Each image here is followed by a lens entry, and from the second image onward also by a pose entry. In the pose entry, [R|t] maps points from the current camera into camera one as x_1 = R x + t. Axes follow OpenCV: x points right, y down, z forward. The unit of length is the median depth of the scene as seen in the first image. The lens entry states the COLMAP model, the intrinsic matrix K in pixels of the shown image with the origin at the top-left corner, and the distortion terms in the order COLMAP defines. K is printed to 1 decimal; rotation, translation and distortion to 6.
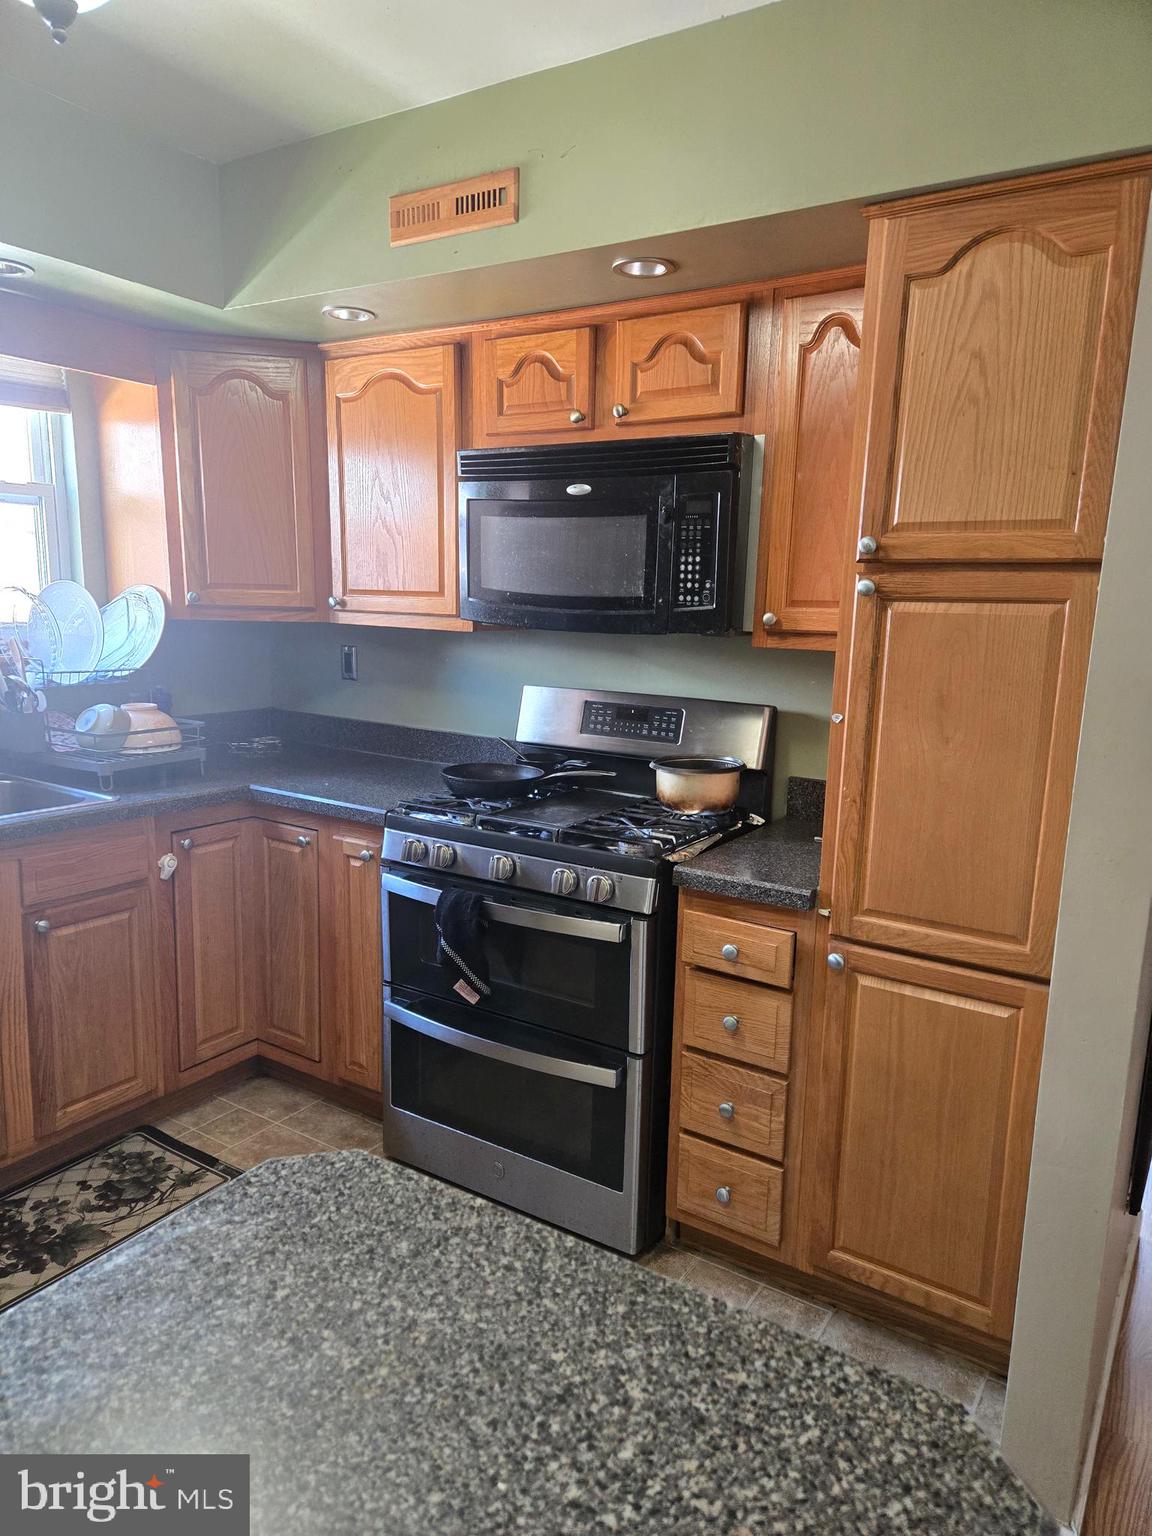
lens RADIAL K [[1031.9, 0, 572.8], [0, 1031.9, 779.7], [0, 0, 1]] dist [0.080500, -0.066353]
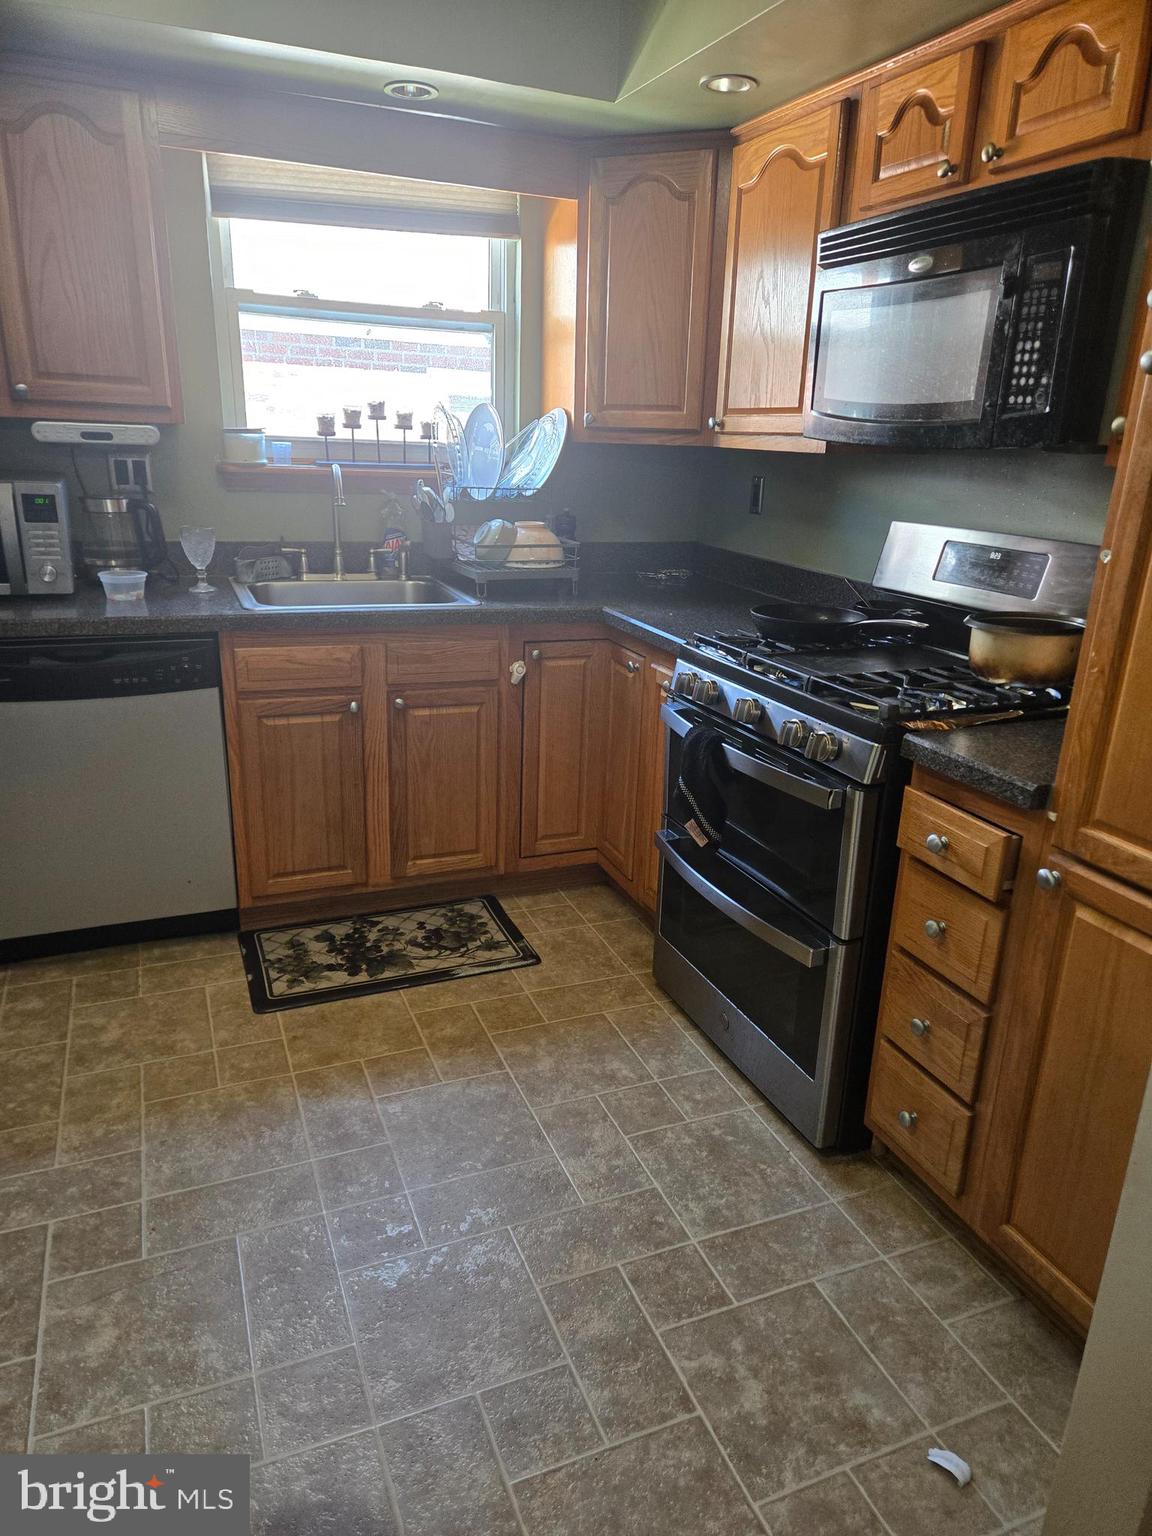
lens RADIAL K [[1031.9, 0, 581.7], [0, 1031.9, 783.2], [0, 0, 1]] dist [0.080500, -0.066353]
pose [[0.825560, 0.184728, -0.533222, 0.273791], [-0.115562, 0.980220, 0.160666, 0.015230], [0.552354, -0.071020, 0.830579, 0.128264]]
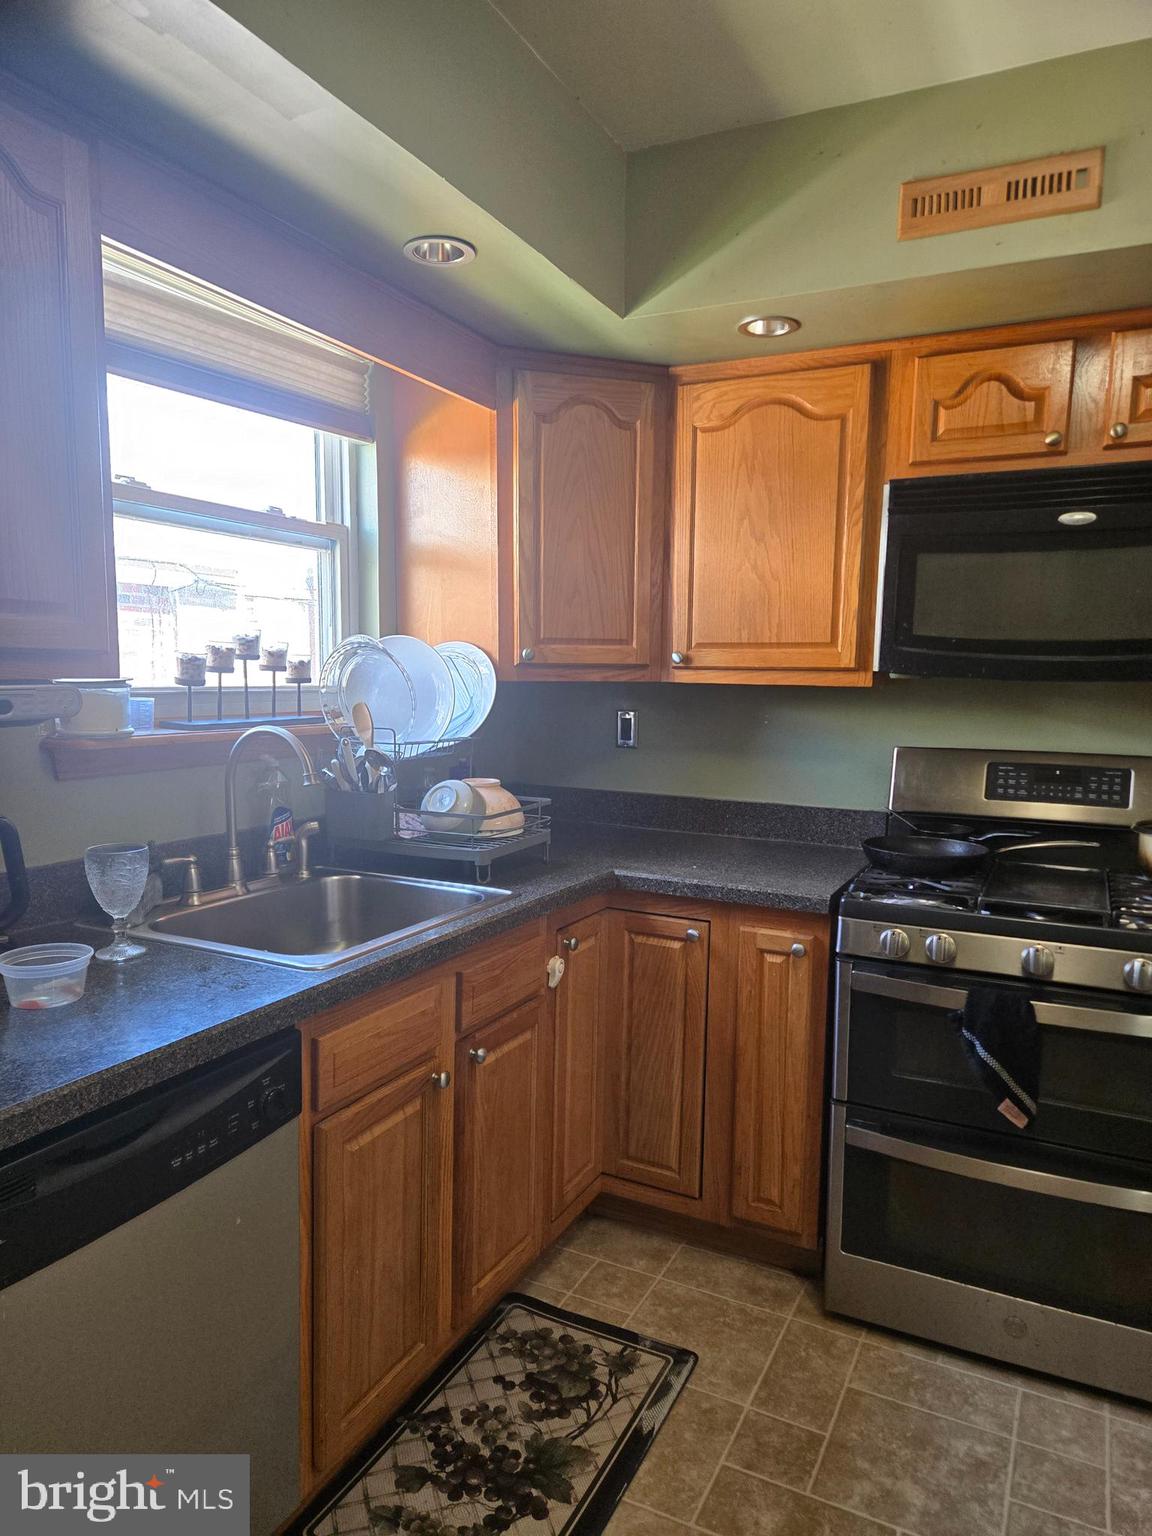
lens RADIAL K [[1031.9, 0, 585.6], [0, 1031.9, 794.5], [0, 0, 1]] dist [0.080500, -0.066353]
pose [[0.992199, -0.025378, 0.122054, -0.469416], [0.032041, 0.998083, -0.052942, -0.013918], [-0.120477, 0.056440, 0.991110, 0.172896]]
